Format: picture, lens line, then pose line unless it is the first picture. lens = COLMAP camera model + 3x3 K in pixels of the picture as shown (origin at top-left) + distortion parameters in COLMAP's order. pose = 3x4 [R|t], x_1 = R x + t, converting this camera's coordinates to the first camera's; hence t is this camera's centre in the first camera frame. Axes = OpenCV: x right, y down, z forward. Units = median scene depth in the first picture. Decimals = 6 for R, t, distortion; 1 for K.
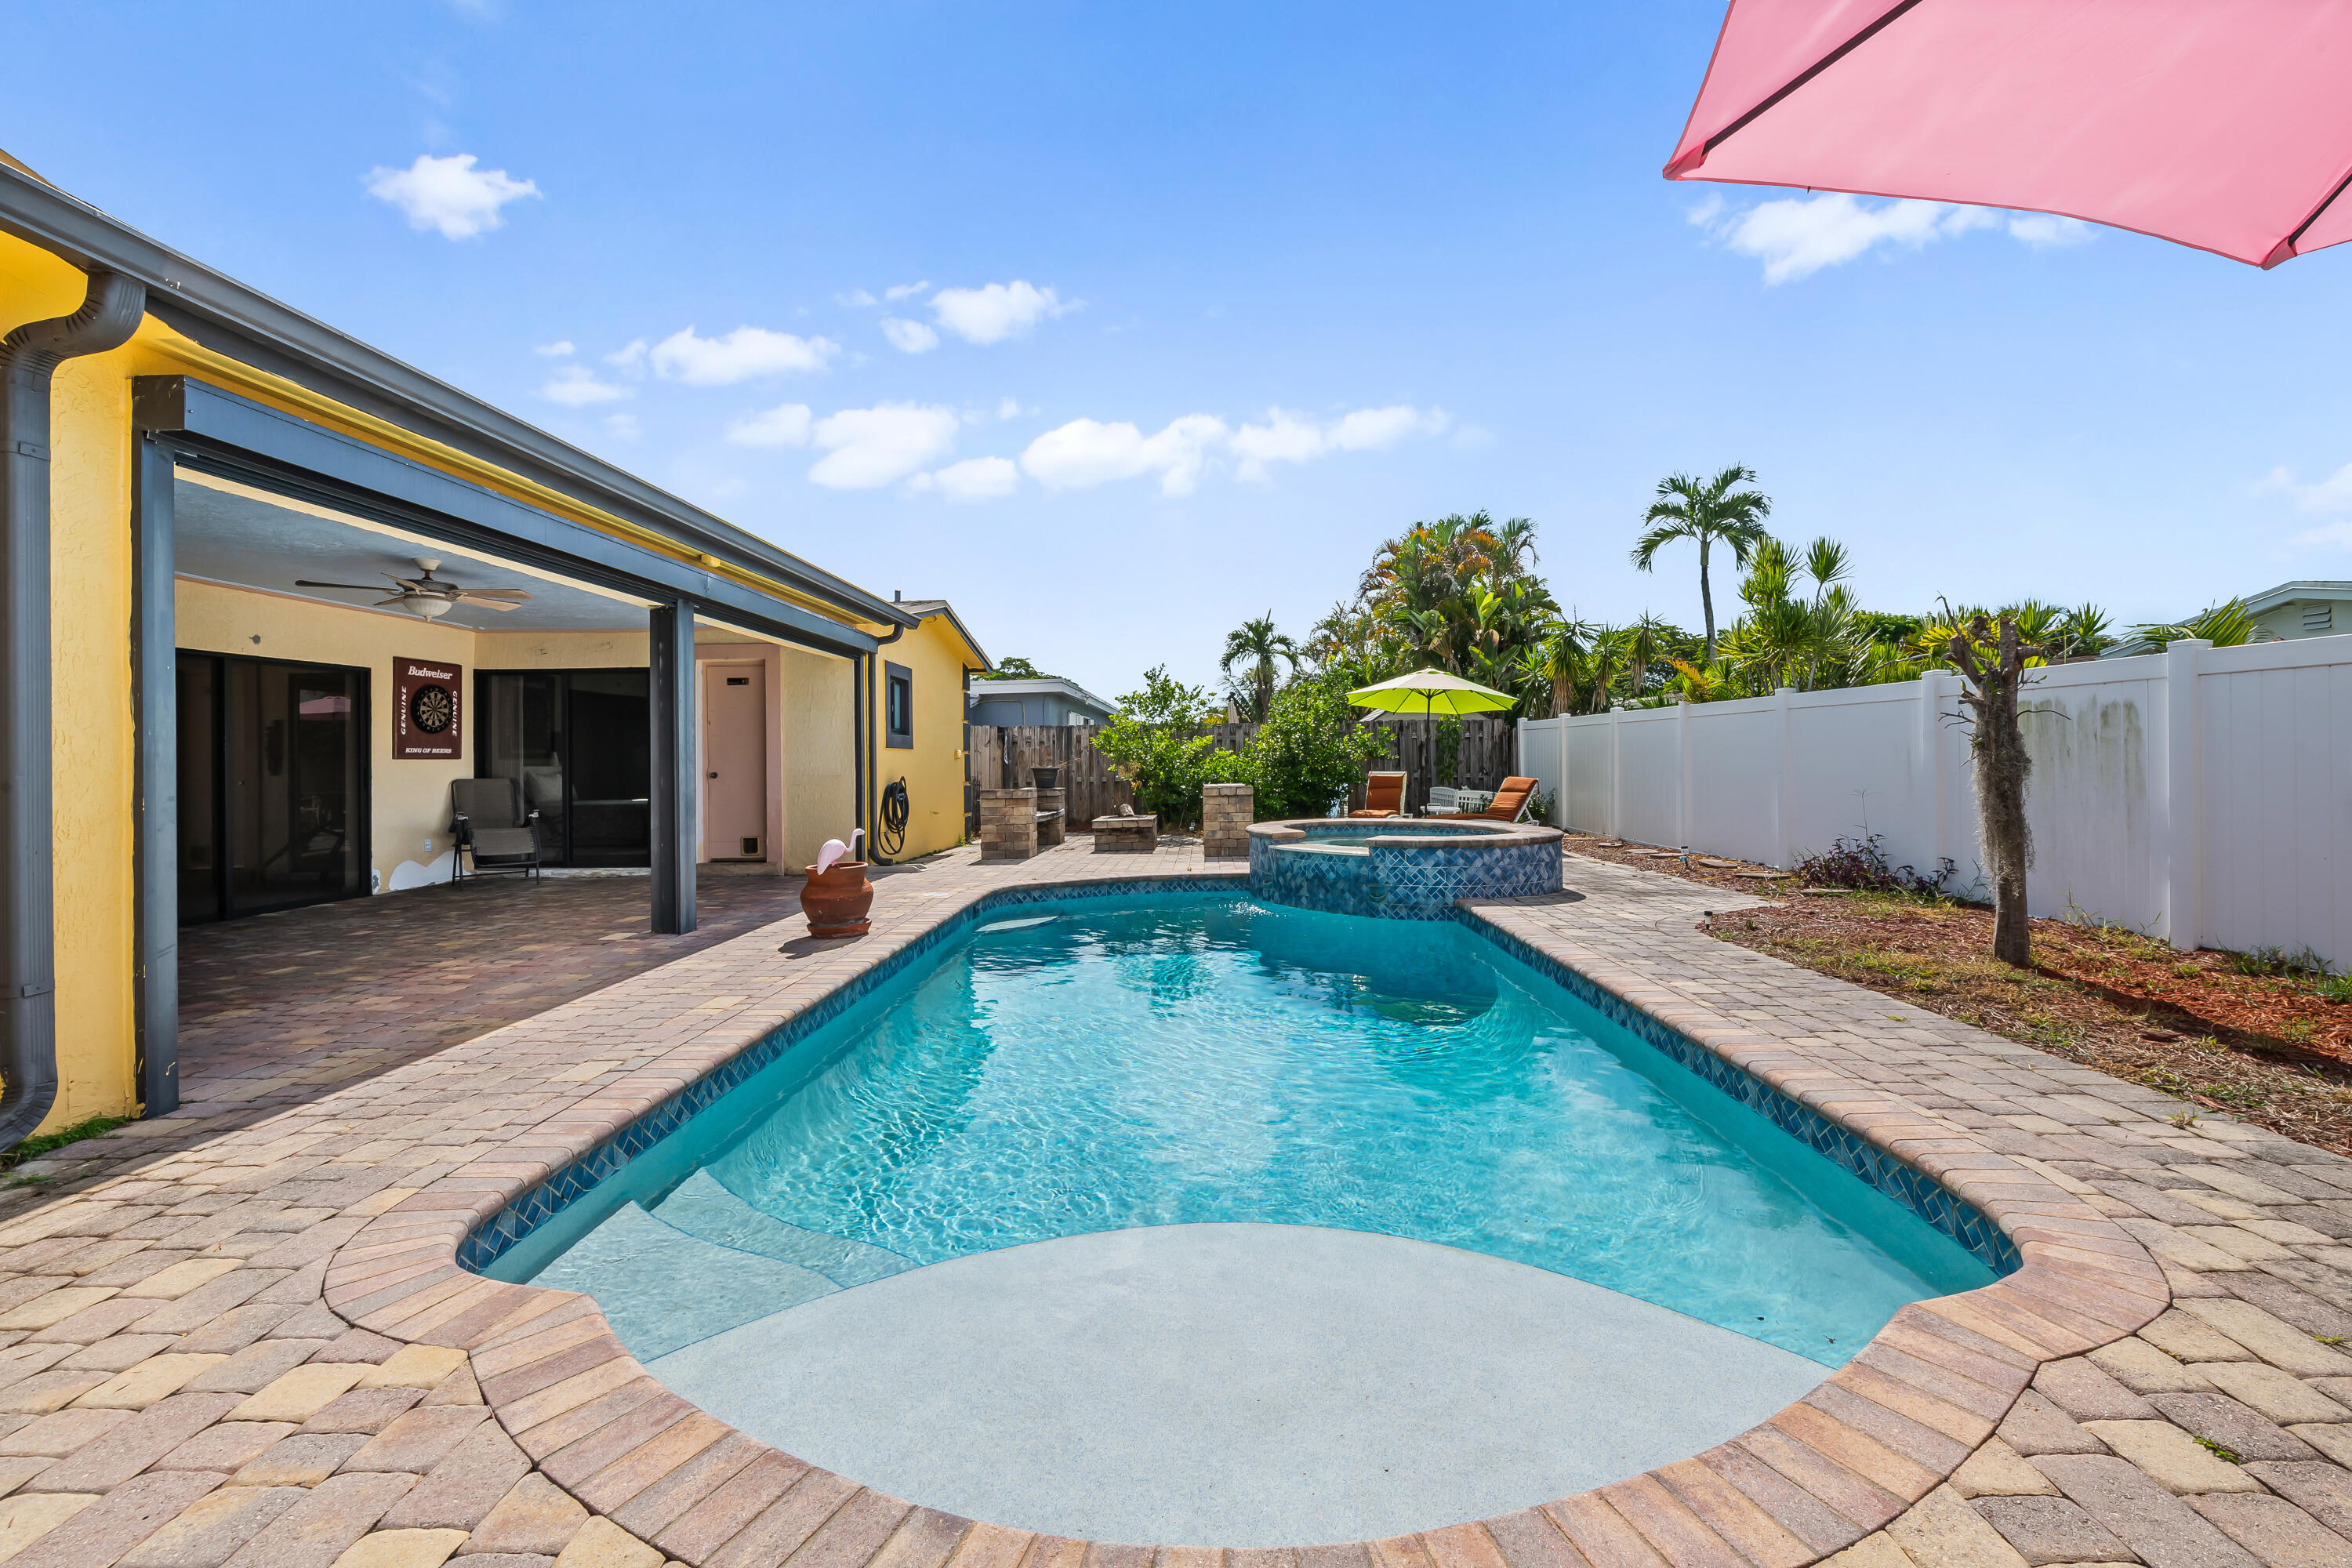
lens RADIAL K [[936.9, 0, 1185.7], [0, 936.9, 766.1], [0, 0, 1]] dist [-0.007899, -0.000278]
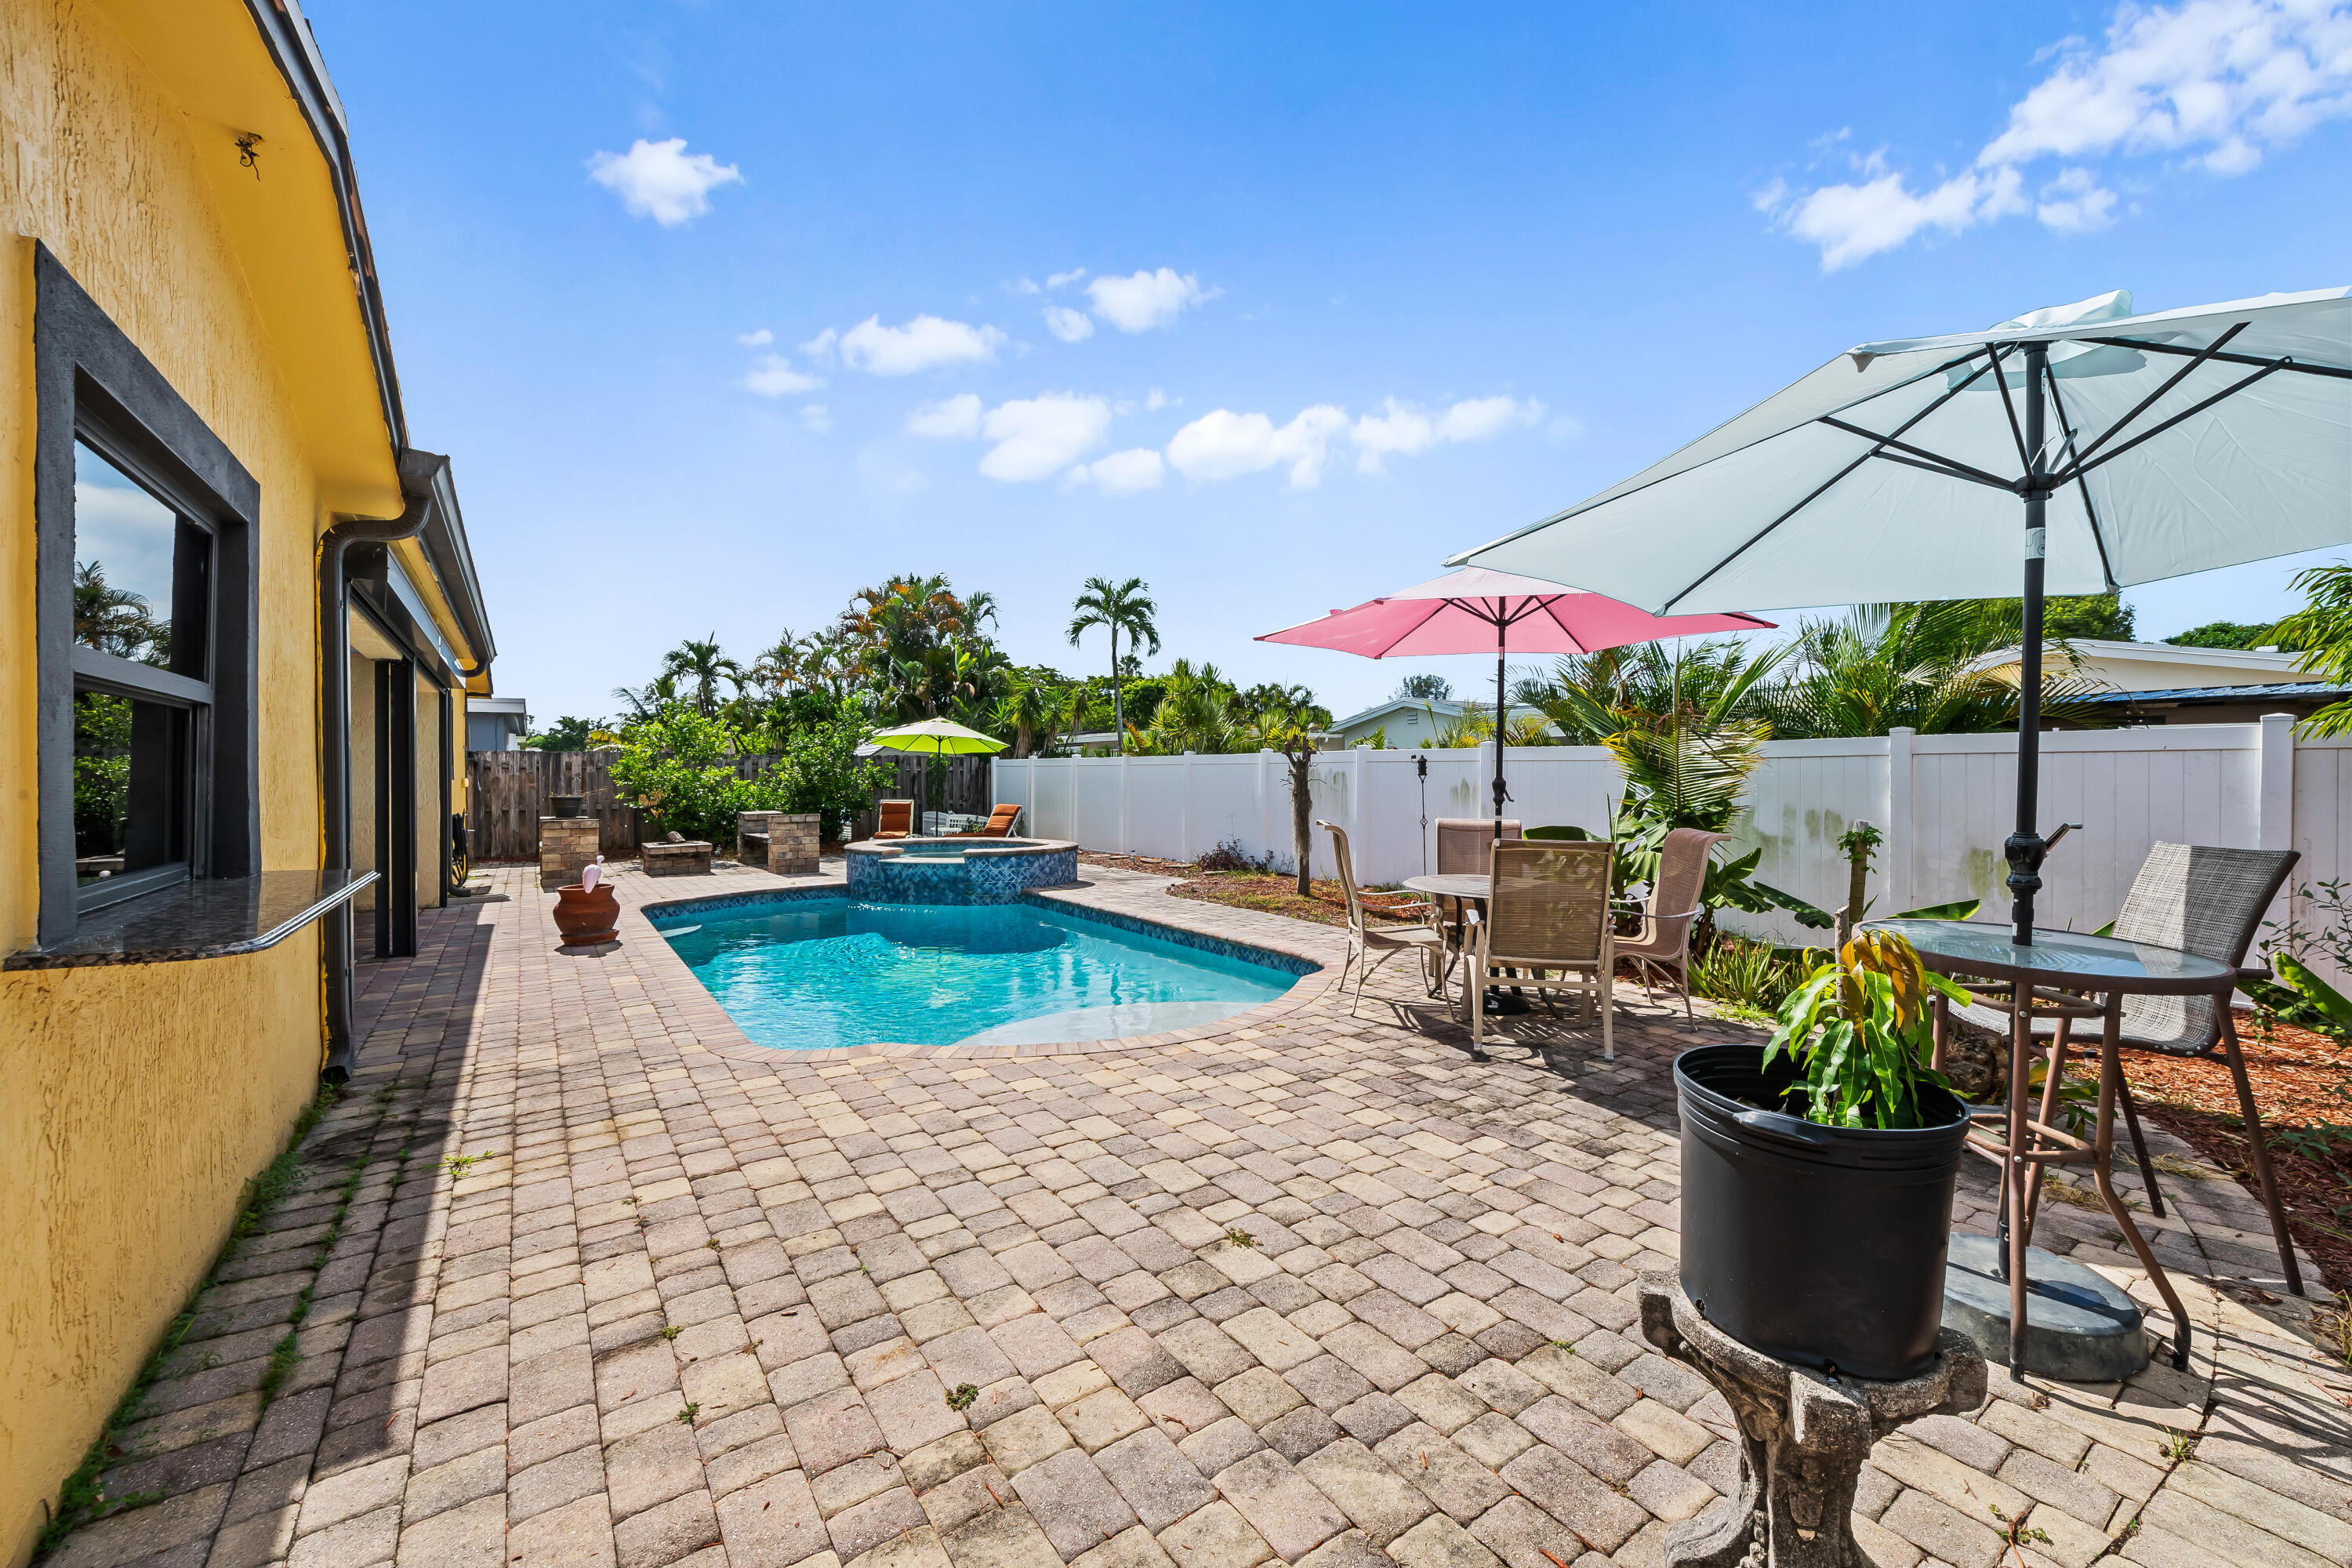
lens RADIAL K [[930.0, 0, 1176.0], [0, 930.0, 784.0], [0, 0, 1]] dist [-0.007596, -0.000256]
pose [[0.811783, 0.007745, 0.583908, -0.226118], [-0.006241, 0.999970, -0.004587, -0.012919], [-0.583926, 0.000080, 0.811807, -0.211875]]
